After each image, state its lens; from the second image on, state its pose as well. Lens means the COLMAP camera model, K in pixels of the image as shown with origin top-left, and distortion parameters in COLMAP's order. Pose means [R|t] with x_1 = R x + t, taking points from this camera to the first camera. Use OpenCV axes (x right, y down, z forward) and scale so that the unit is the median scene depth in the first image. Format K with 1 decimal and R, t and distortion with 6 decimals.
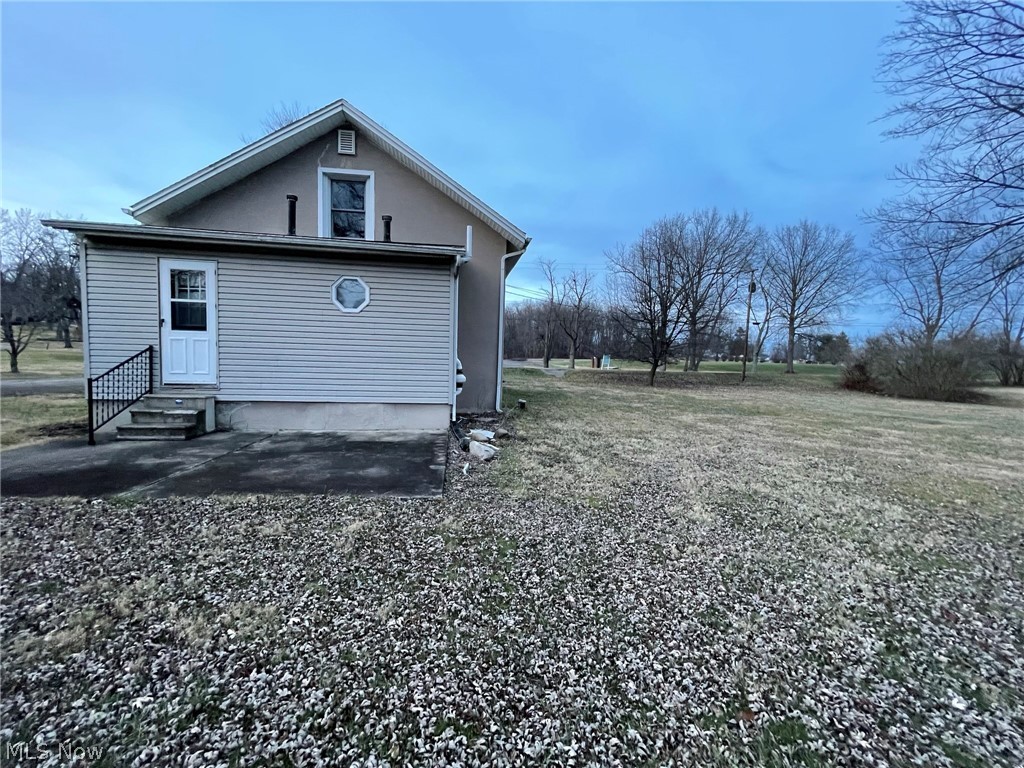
lens RADIAL K [[411.6, 0, 512.4], [0, 411.6, 385.1], [0, 0, 1]] dist [-0.000115, -0.000027]
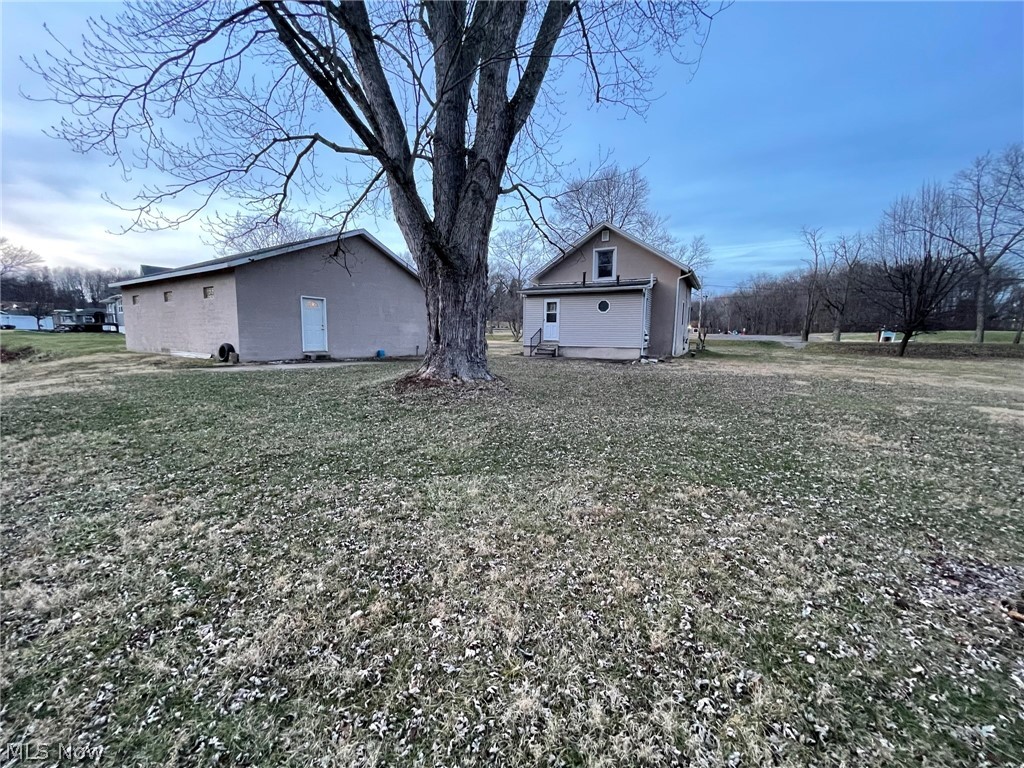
lens RADIAL K [[411.6, 0, 508.6], [0, 411.6, 383.6], [0, 0, 1]] dist [-0.000115, -0.000027]
pose [[0.810682, 0.047841, -0.583529, 0.534859], [-0.021093, 0.998396, 0.052550, 0.118561], [0.585106, -0.030293, 0.810391, -1.191609]]
